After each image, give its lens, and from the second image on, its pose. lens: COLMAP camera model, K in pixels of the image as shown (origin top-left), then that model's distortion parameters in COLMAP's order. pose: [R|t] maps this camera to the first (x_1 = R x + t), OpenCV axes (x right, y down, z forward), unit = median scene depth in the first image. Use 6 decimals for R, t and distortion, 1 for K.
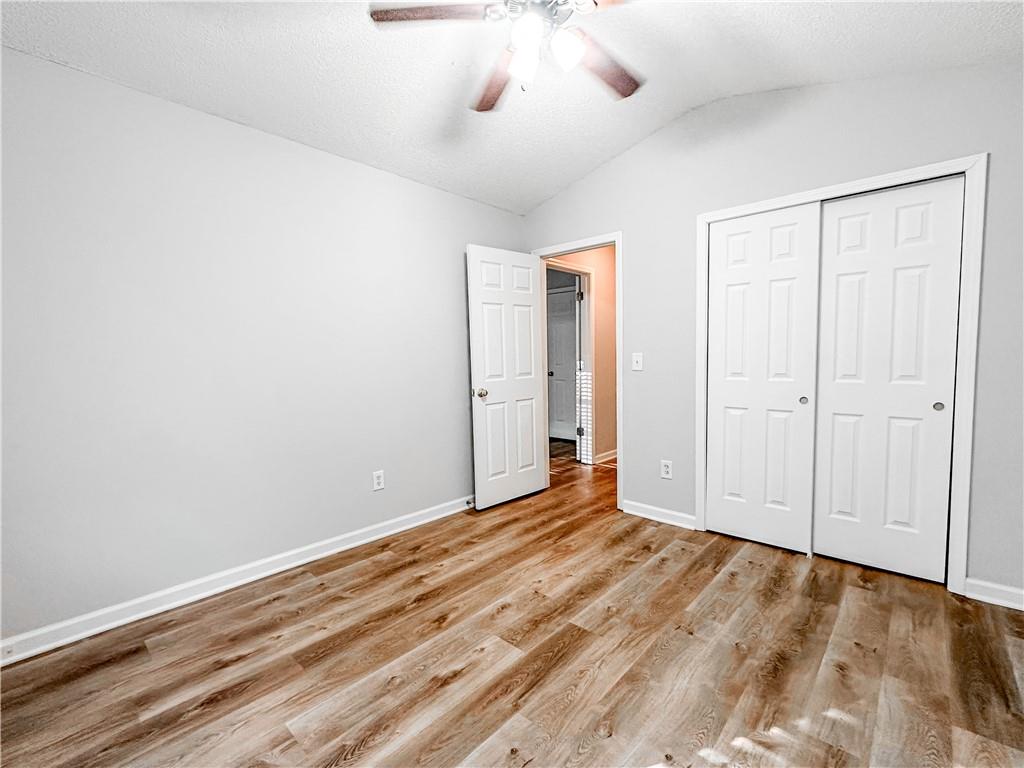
lens RADIAL K [[449.7, 0, 512.0], [0, 449.7, 384.0], [0, 0, 1]] dist [-0.001173, -0.000100]
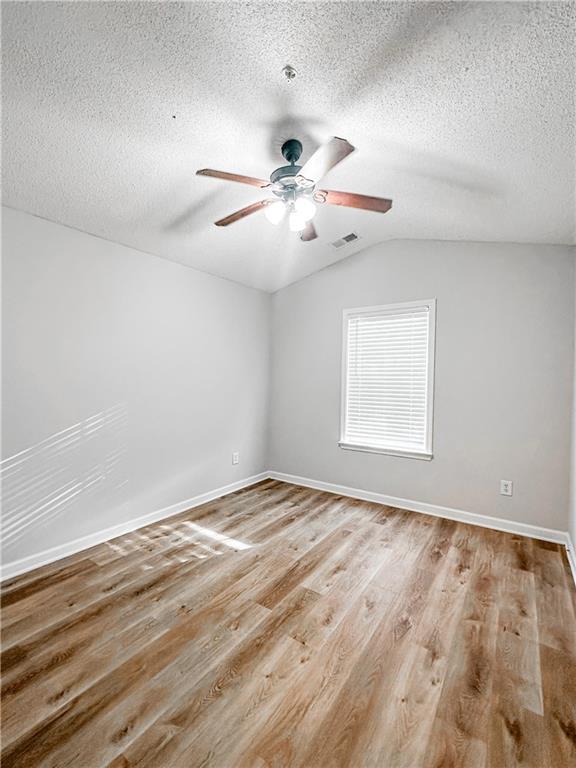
lens RADIAL K [[337.3, 0, 288.0], [0, 337.3, 384.0], [0, 0, 1]] dist [-0.001173, -0.000100]
pose [[-0.989343, 0.005211, -0.145509, 0.223211], [-0.008591, 0.995529, 0.094064, -0.207827], [0.145348, 0.094312, -0.984875, 1.932082]]
